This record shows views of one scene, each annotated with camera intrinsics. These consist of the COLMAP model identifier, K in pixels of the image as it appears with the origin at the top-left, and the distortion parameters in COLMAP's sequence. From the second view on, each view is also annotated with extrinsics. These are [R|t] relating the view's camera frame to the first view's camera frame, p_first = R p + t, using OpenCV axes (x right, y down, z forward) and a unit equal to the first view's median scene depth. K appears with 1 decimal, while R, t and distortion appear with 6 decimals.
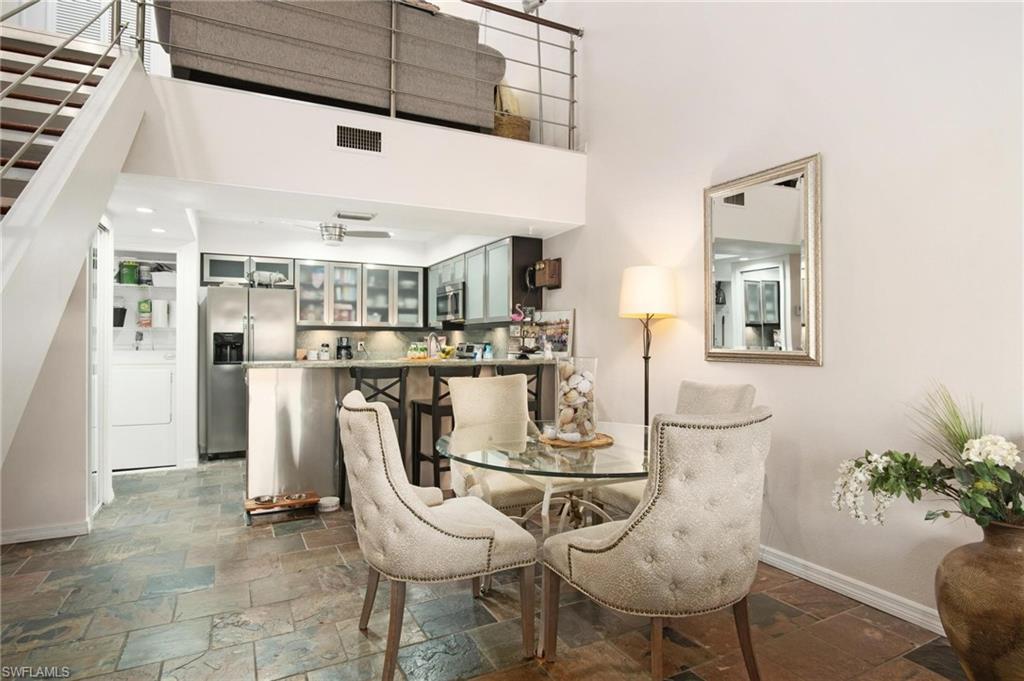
lens RADIAL K [[549.8, 0, 512.0], [0, 549.8, 340.5], [0, 0, 1]] dist [-0.024419, 0.001956]
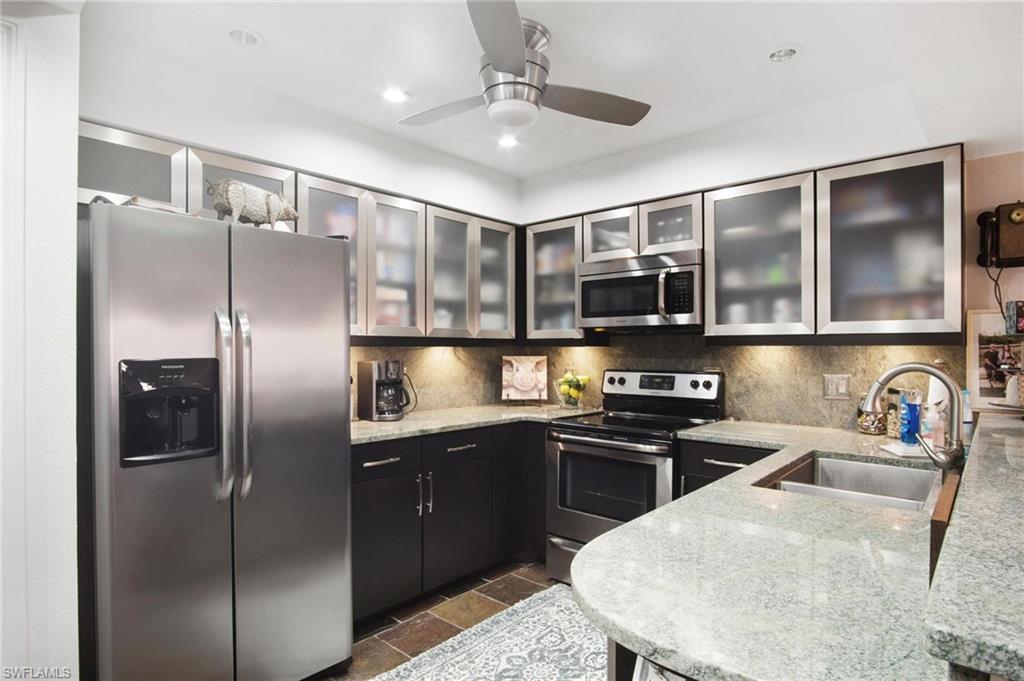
lens RADIAL K [[562.0, 0, 508.5], [0, 562.0, 355.7], [0, 0, 1]] dist [-0.024204, 0.001446]
pose [[0.932394, -0.006126, 0.361391, -0.458582], [0.002155, 0.999933, 0.011391, -0.018374], [-0.361437, -0.009842, 0.932345, 0.635286]]
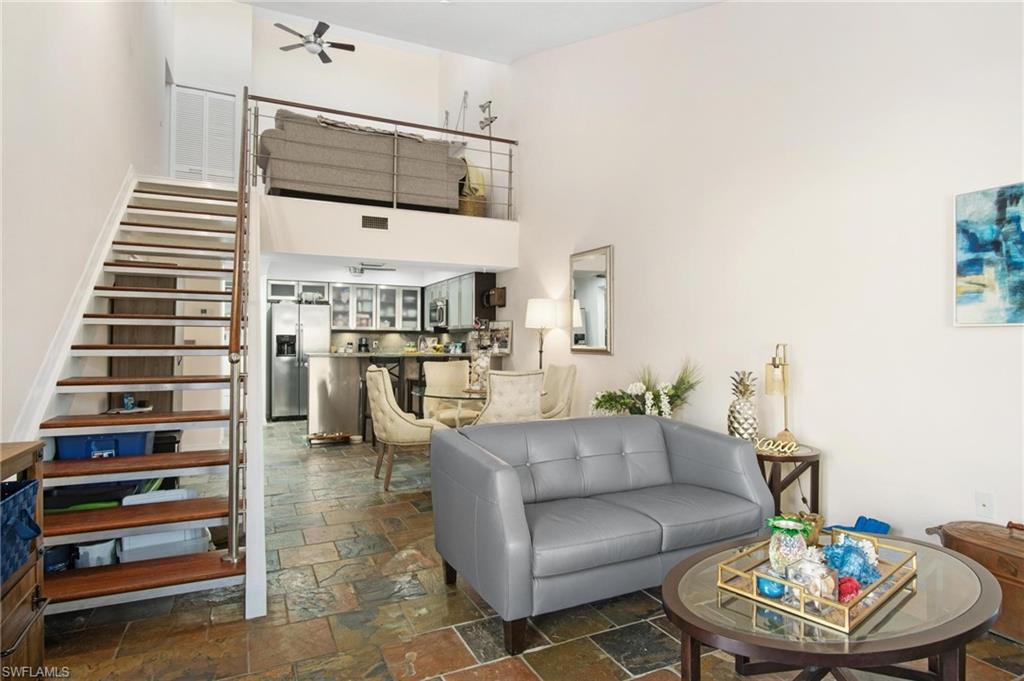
lens RADIAL K [[549.8, 0, 512.0], [0, 549.8, 340.5], [0, 0, 1]] dist [-0.024419, 0.001956]
pose [[0.999698, 0.003603, -0.024289, 0.125762], [-0.003572, 0.999993, 0.001296, -0.003168], [0.024293, -0.001209, 0.999704, -0.461121]]
